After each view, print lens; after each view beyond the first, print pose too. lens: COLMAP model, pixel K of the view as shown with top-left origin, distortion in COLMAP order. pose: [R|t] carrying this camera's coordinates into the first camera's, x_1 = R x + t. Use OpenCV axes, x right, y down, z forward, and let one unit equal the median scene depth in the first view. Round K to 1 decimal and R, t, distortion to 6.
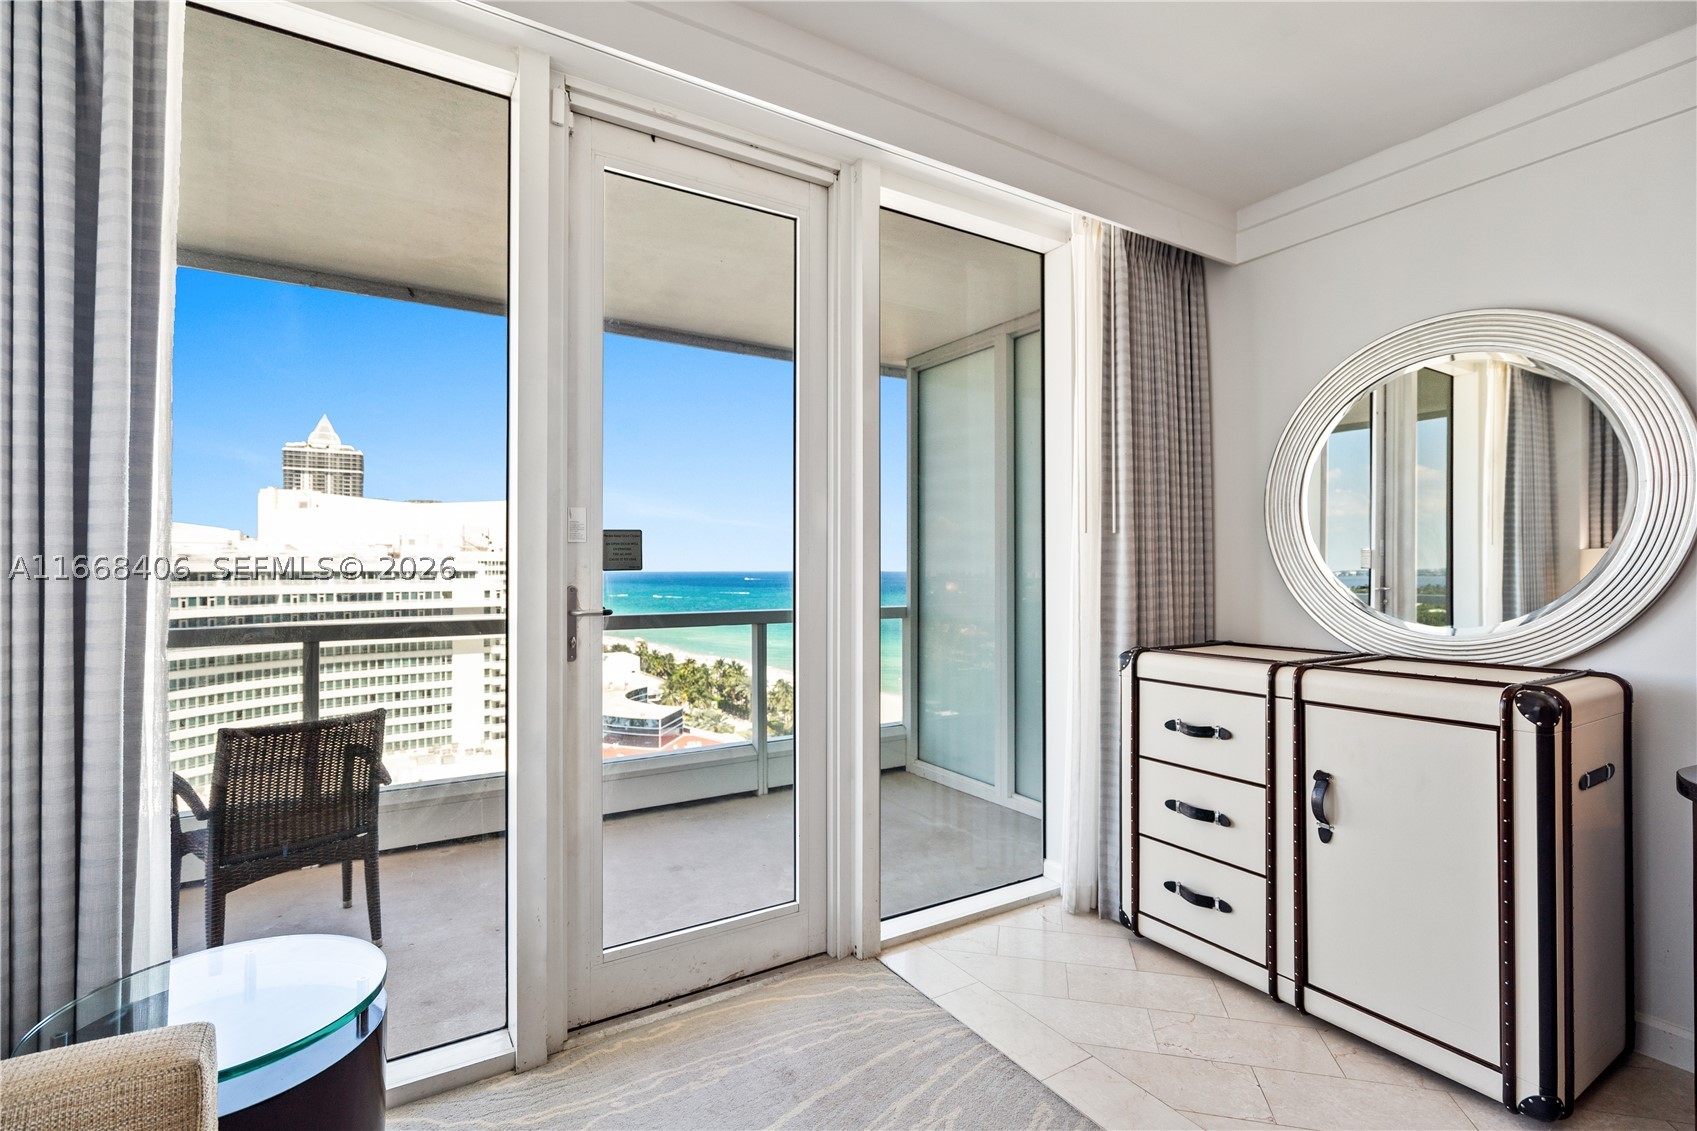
lens RADIAL K [[789.6, 0, 844.8], [0, 789.6, 563.8], [0, 0, 1]] dist [-0.005764, 0.002545]
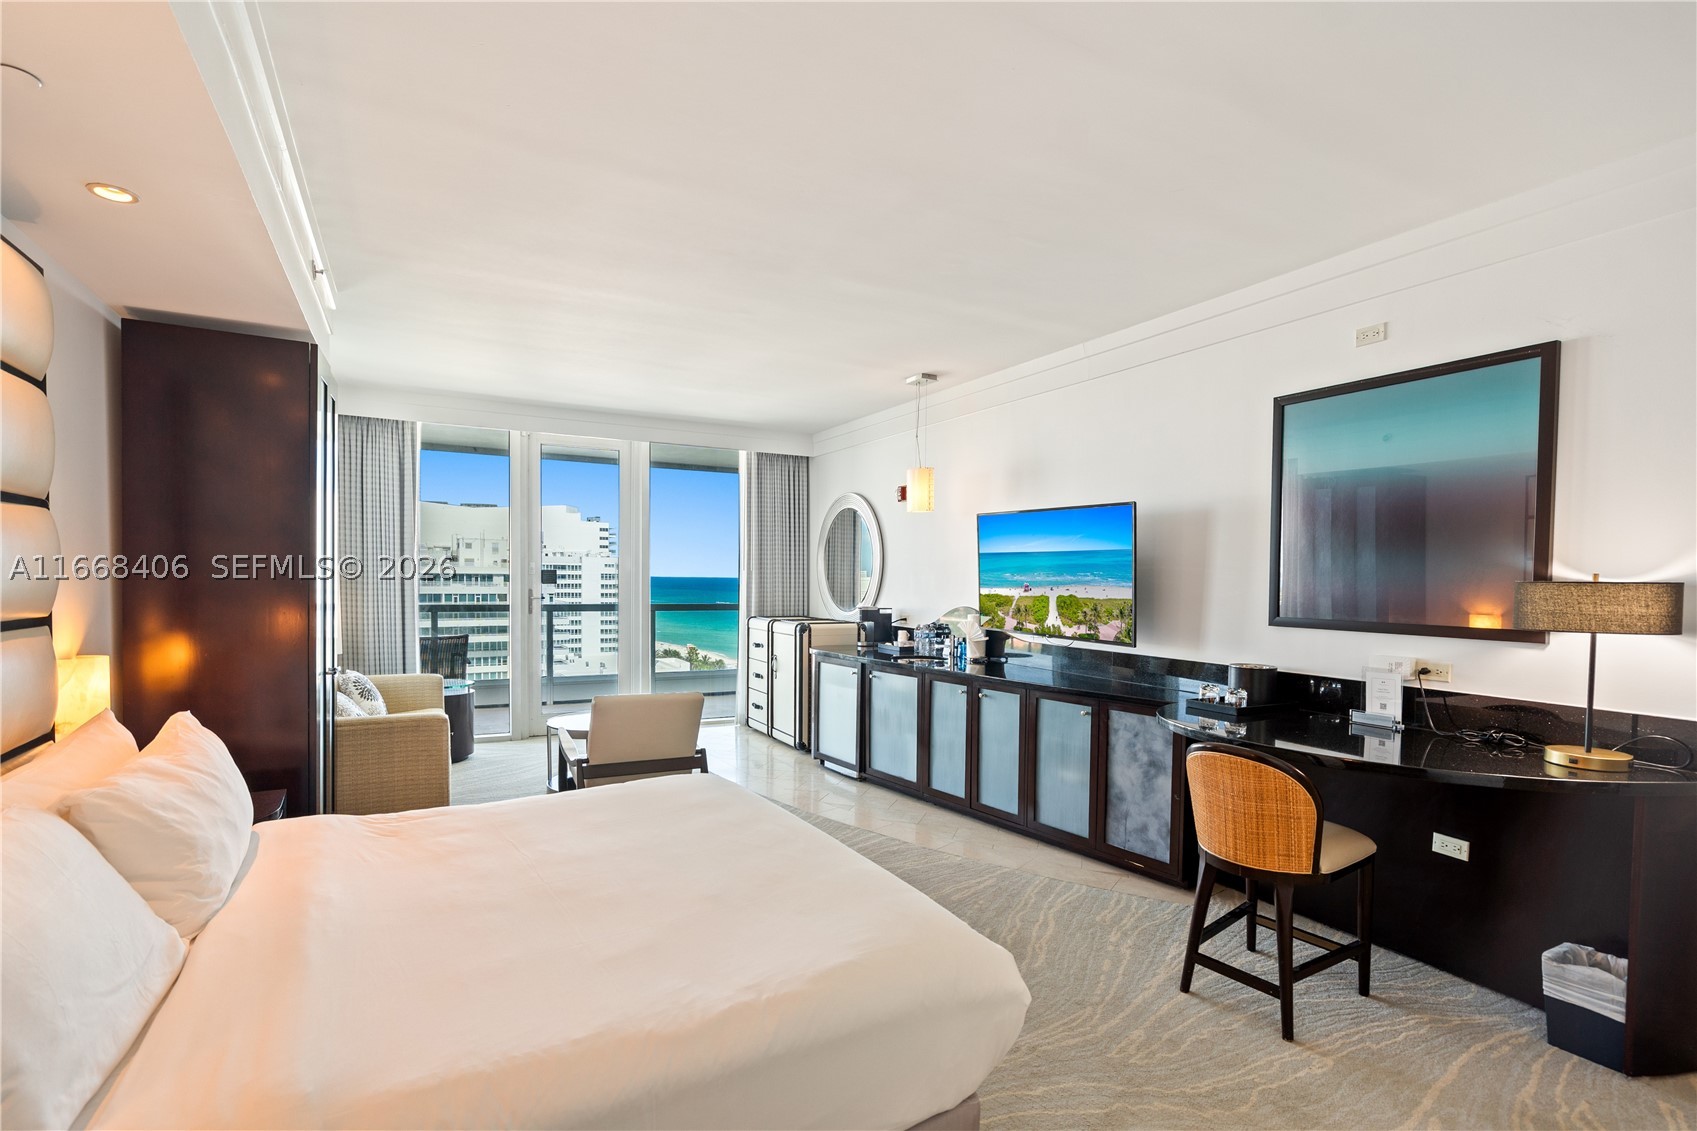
lens RADIAL K [[789.6, 0, 841.8], [0, 789.6, 607.4], [0, 0, 1]] dist [-0.005764, 0.002545]
pose [[0.998083, 0.016497, -0.059646, 0.915377], [-0.013853, 0.998915, 0.044470, -0.046150], [0.060315, -0.043559, 0.997229, -1.731271]]
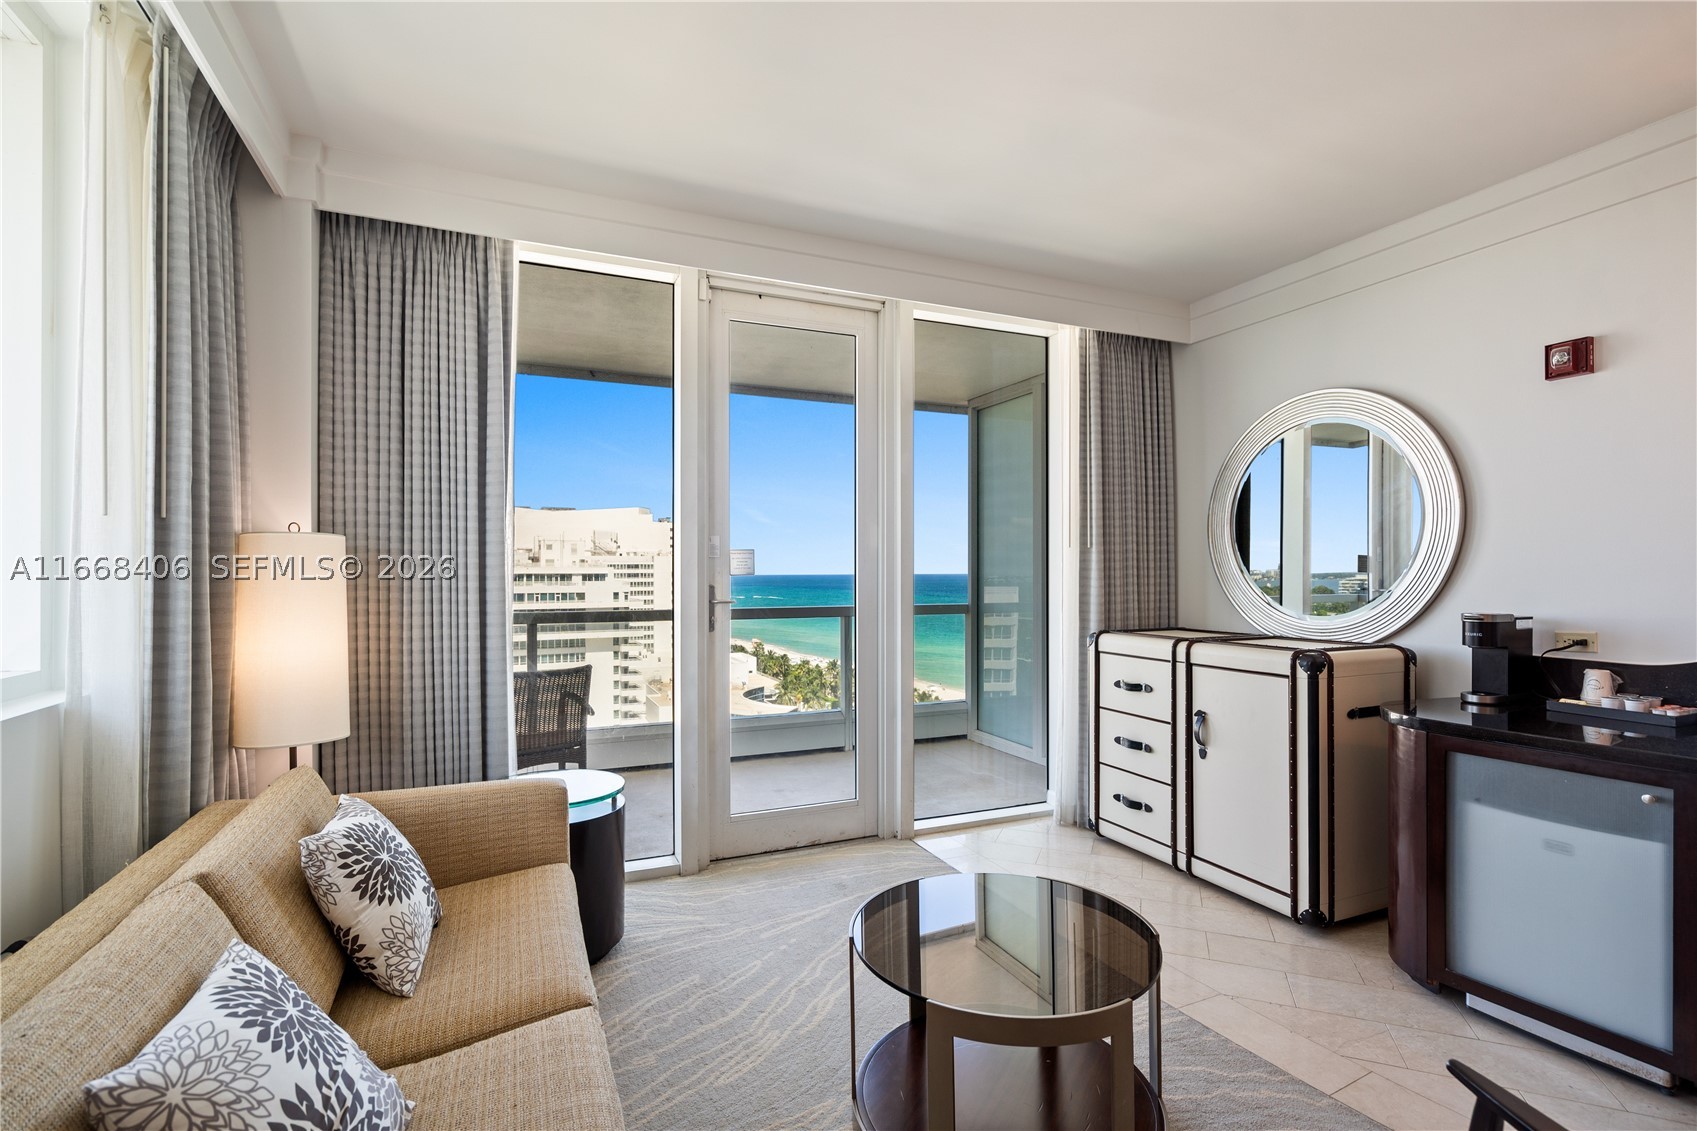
lens RADIAL K [[789.6, 0, 840.2], [0, 789.6, 572.6], [0, 0, 1]] dist [-0.005764, 0.002545]
pose [[0.988971, -0.000427, -0.148108, 0.137284], [0.001532, 0.999972, 0.007342, -0.007061], [0.148101, -0.007488, 0.988944, -0.498741]]
